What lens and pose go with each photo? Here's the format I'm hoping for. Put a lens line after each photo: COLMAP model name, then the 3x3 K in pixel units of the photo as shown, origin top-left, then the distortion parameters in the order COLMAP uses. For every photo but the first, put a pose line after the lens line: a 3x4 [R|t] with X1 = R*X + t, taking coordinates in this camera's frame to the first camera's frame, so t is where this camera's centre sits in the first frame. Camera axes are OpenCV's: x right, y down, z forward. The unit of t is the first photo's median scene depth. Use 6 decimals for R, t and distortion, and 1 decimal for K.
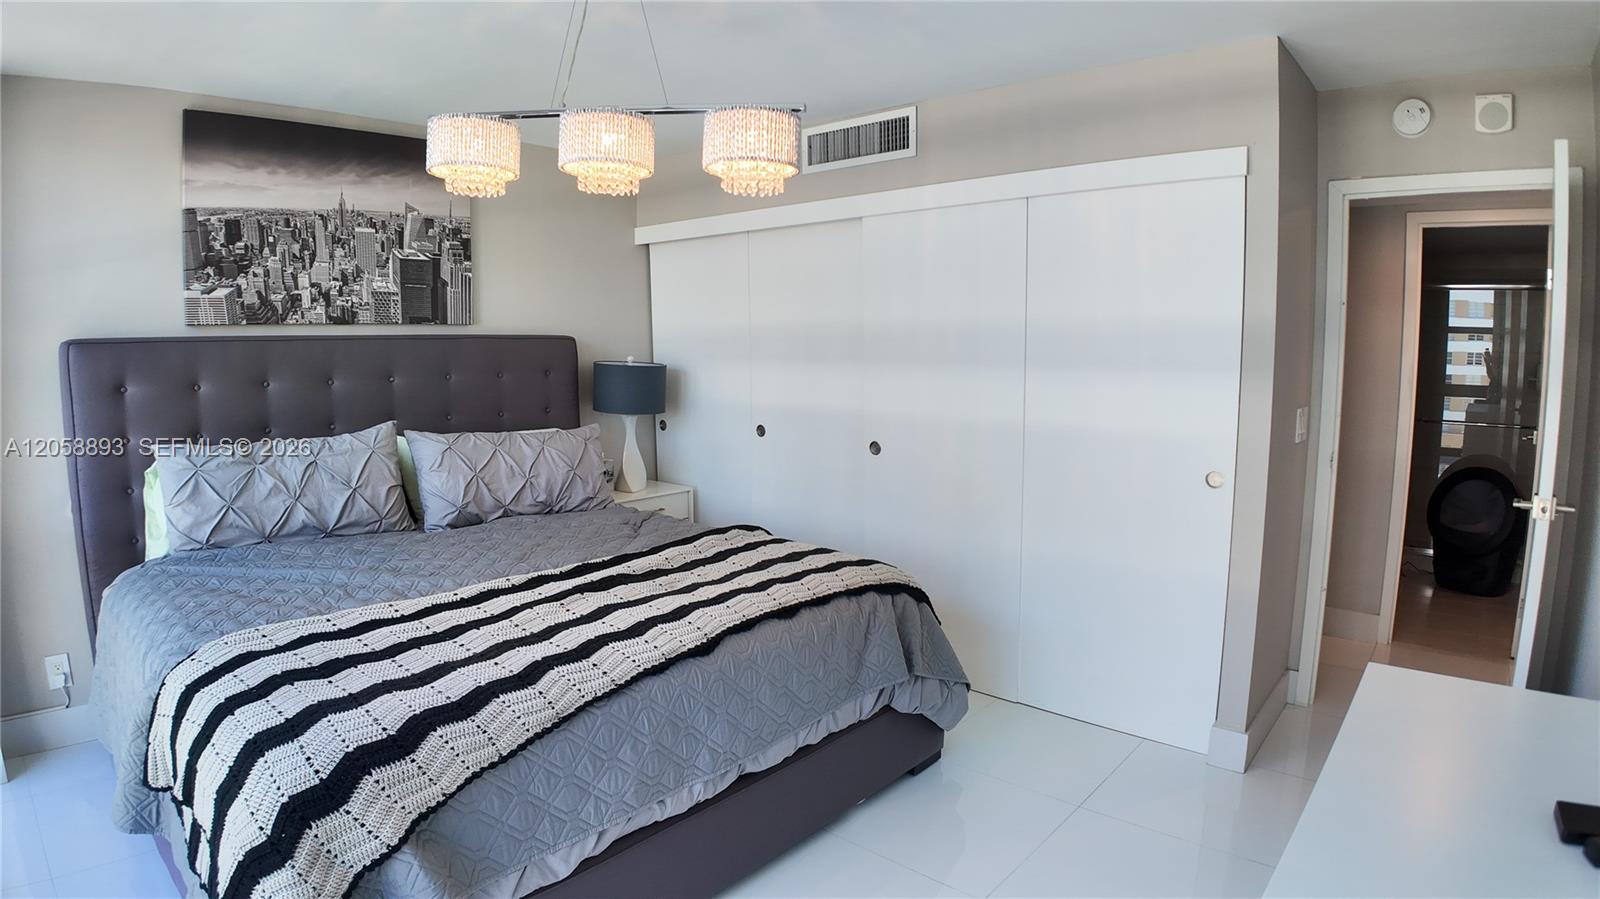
lens RADIAL K [[855.0, 0, 800.0], [0, 855.0, 449.5], [0, 0, 1]] dist [-0.121857, 0.003223]
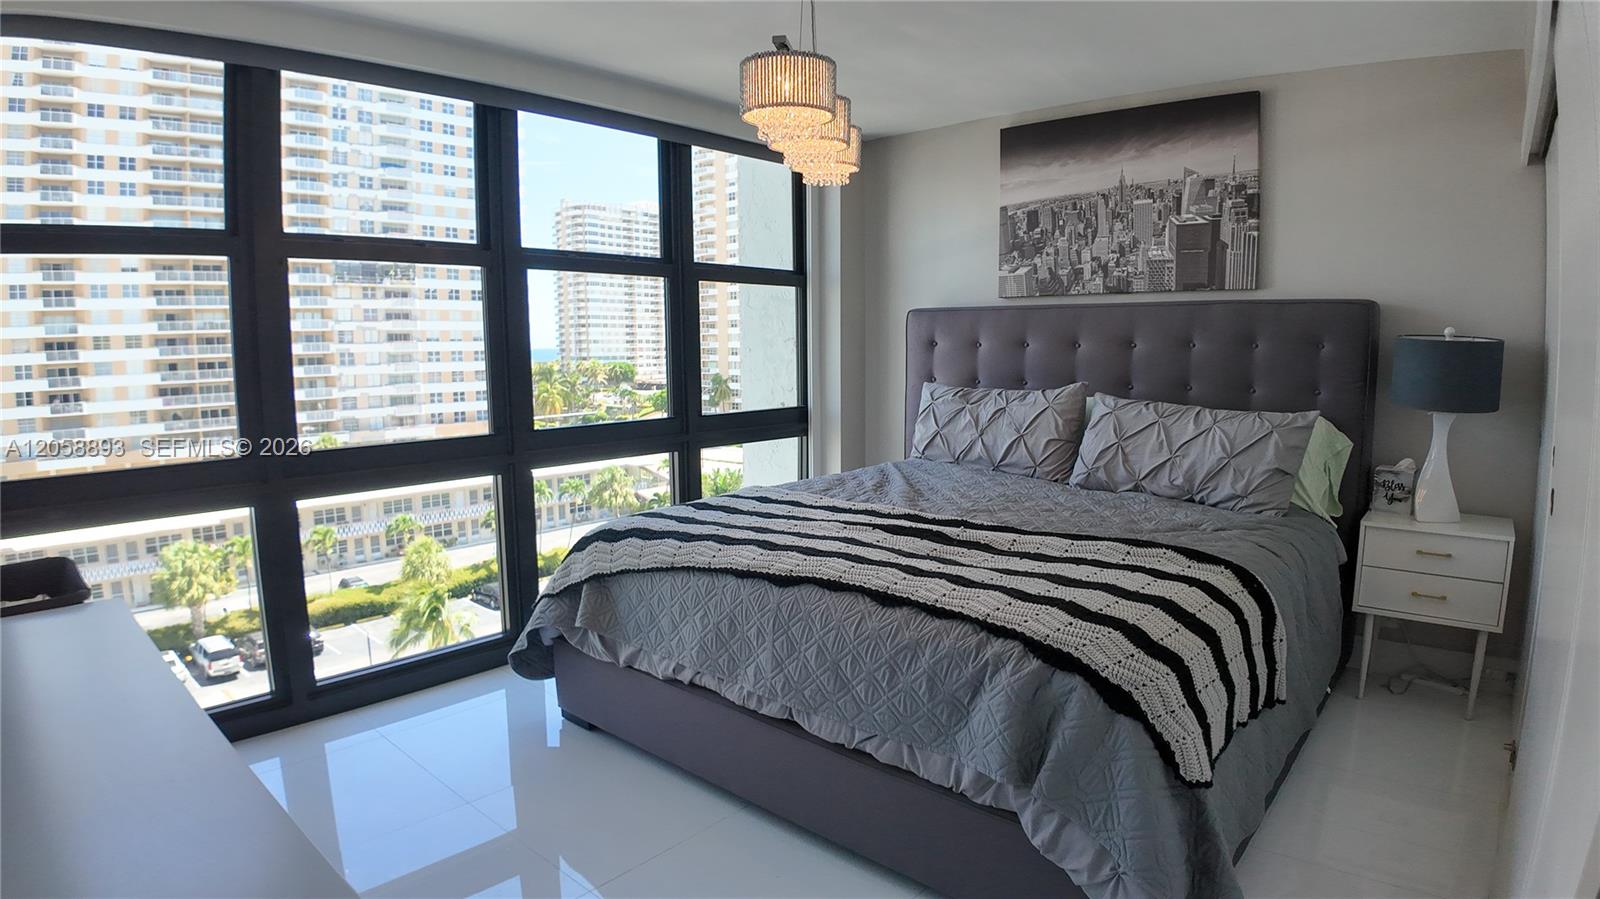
lens RADIAL K [[855.0, 0, 800.0], [0, 855.0, 449.5], [0, 0, 1]] dist [-0.121857, 0.003223]
pose [[0.004551, 0.123075, -0.992387, 0.569066], [-0.111788, 0.986239, 0.121800, -0.038595], [0.993722, 0.110383, 0.018247, 0.604314]]
